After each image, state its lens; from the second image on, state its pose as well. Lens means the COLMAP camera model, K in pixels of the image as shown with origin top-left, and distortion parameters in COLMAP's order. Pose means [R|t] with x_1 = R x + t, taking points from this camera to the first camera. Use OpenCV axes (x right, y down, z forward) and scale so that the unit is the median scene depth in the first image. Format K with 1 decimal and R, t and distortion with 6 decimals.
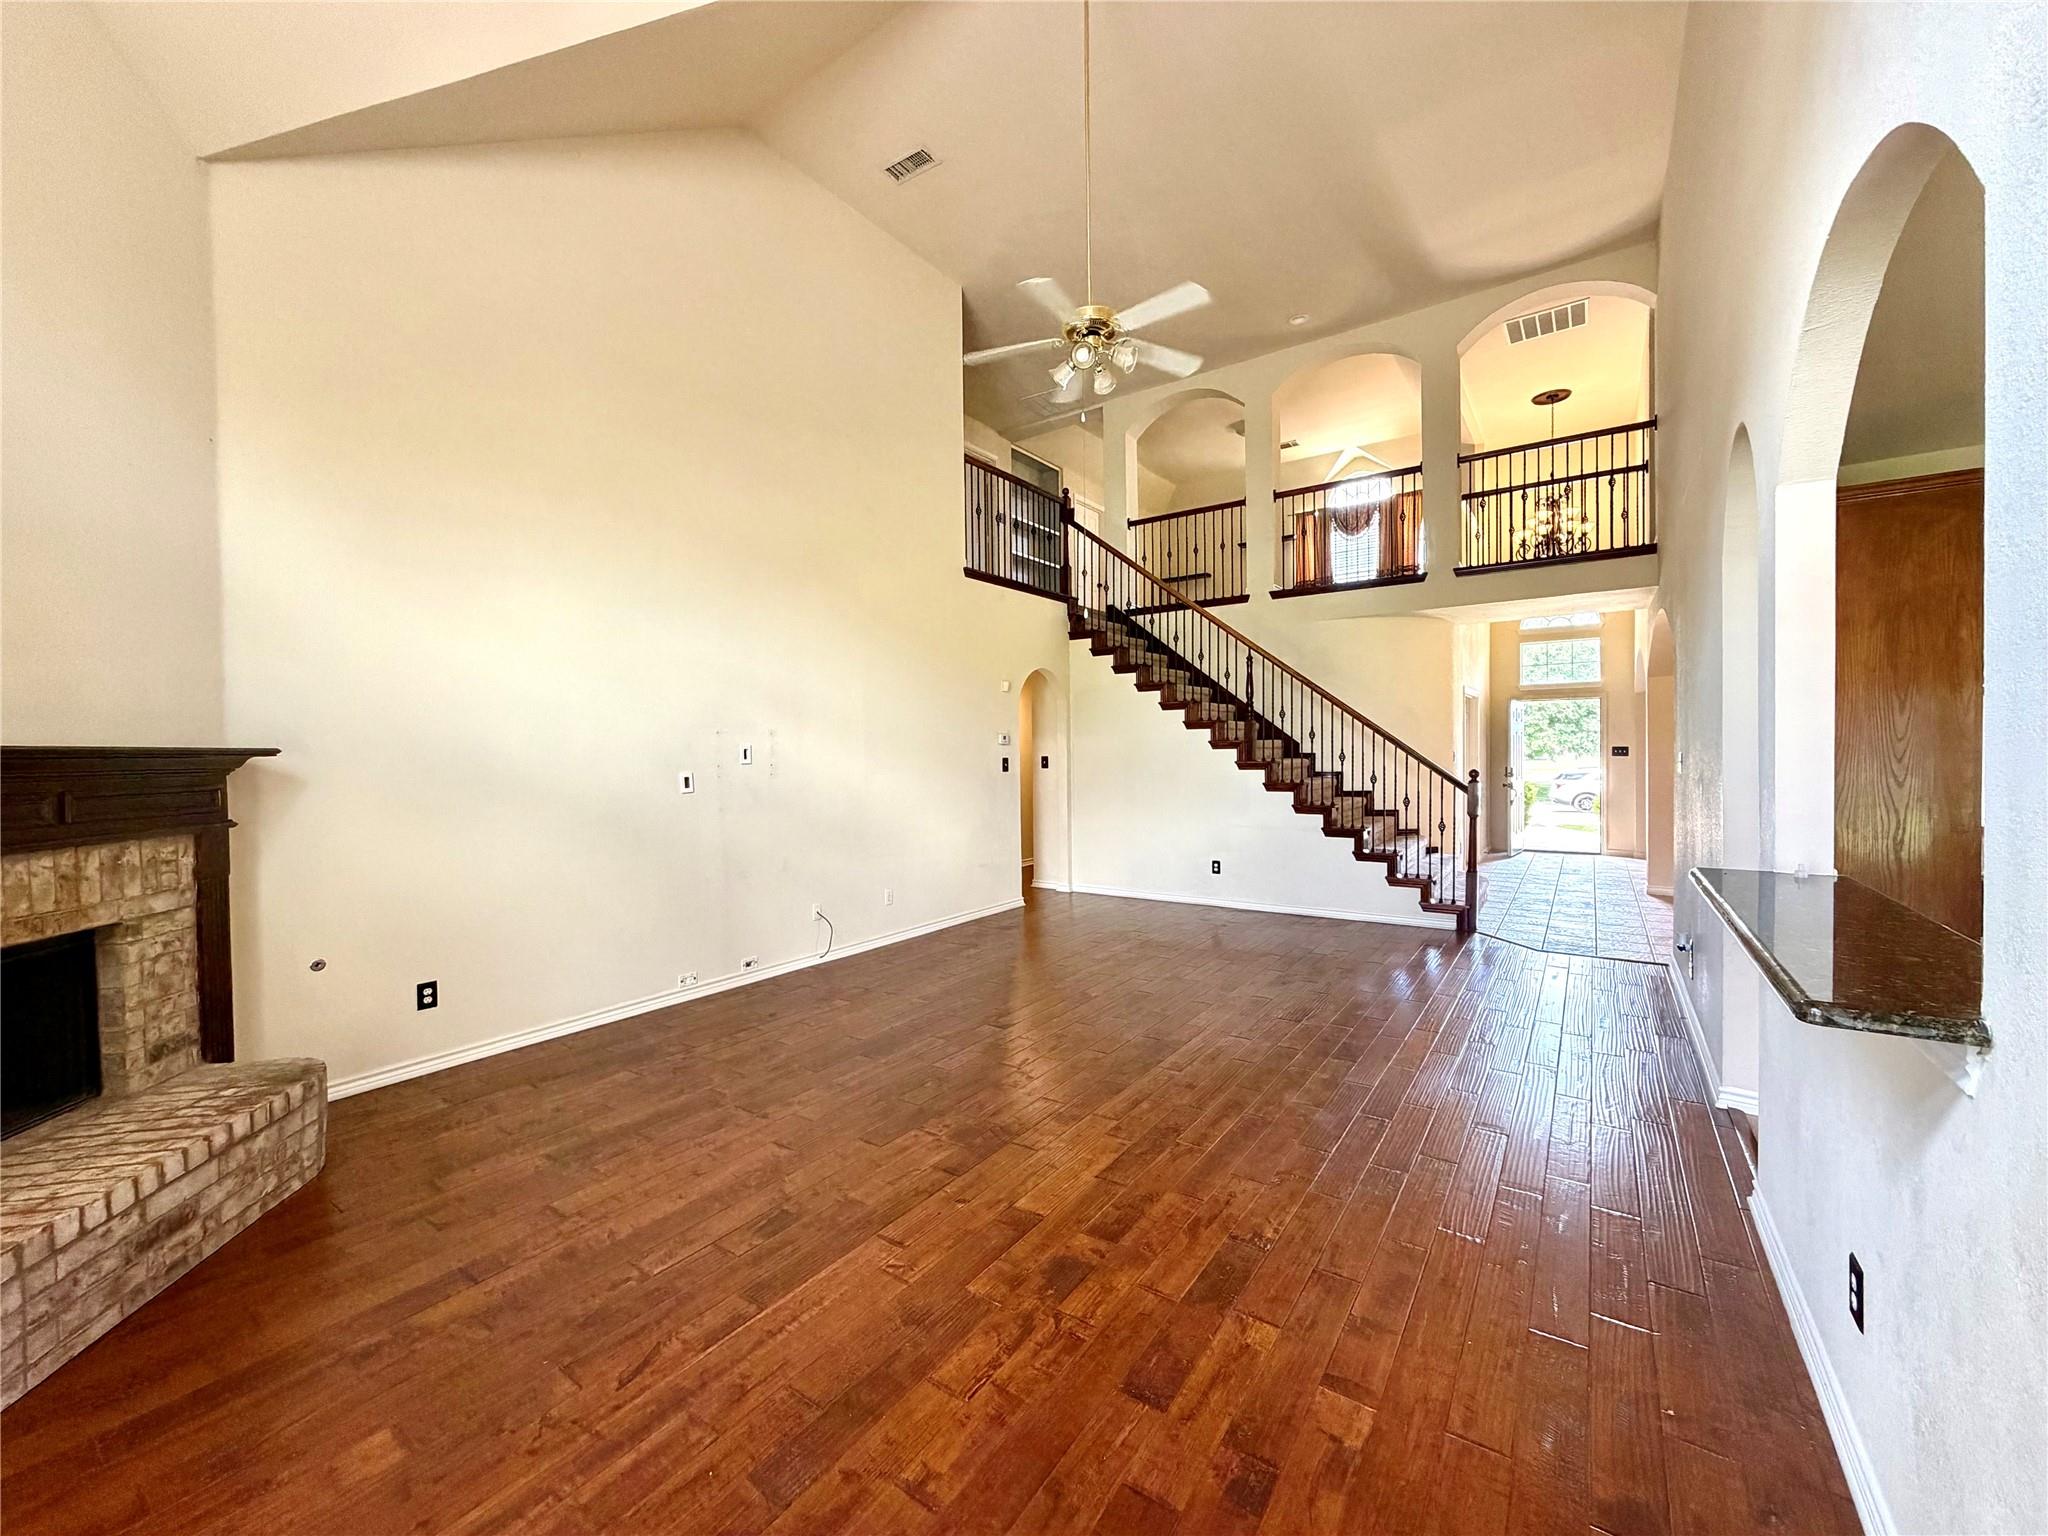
lens RADIAL K [[811.3, 0, 1022.3], [0, 811.3, 756.6], [0, 0, 1]] dist [-0.002958, -0.000147]
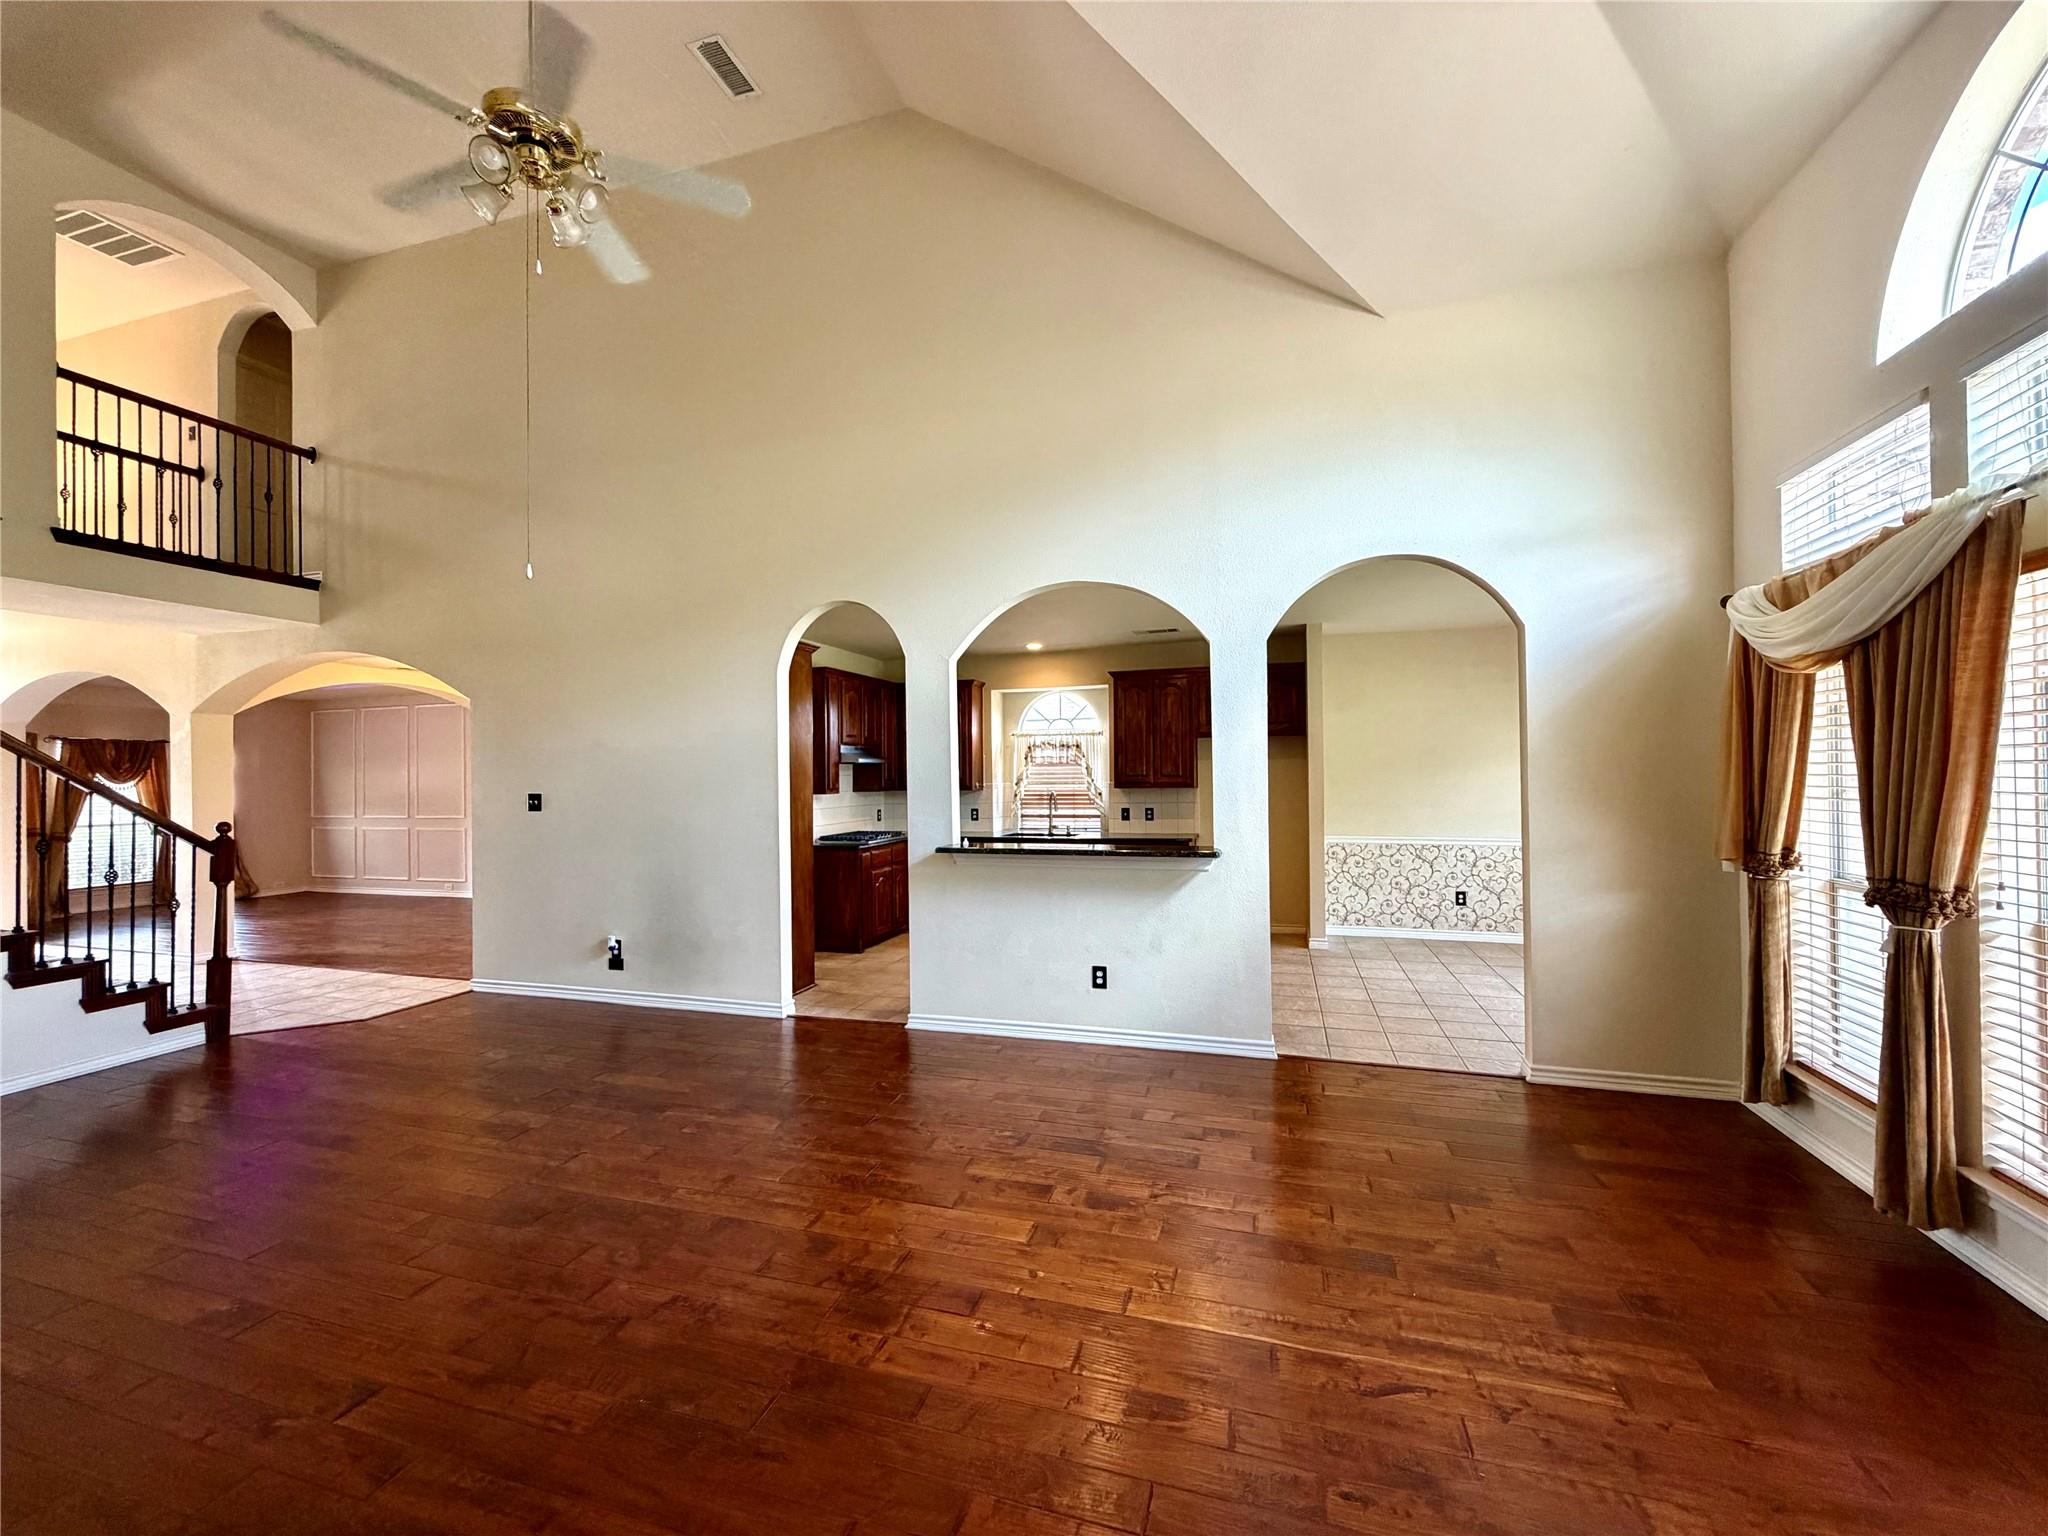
lens RADIAL K [[811.3, 0, 1022.3], [0, 811.3, 775.6], [0, 0, 1]] dist [-0.002958, -0.000147]
pose [[-0.295376, 0.013690, 0.955283, -1.053420], [0.025736, 0.999648, -0.006368, -0.010278], [-0.955034, 0.022704, -0.295625, 1.404461]]
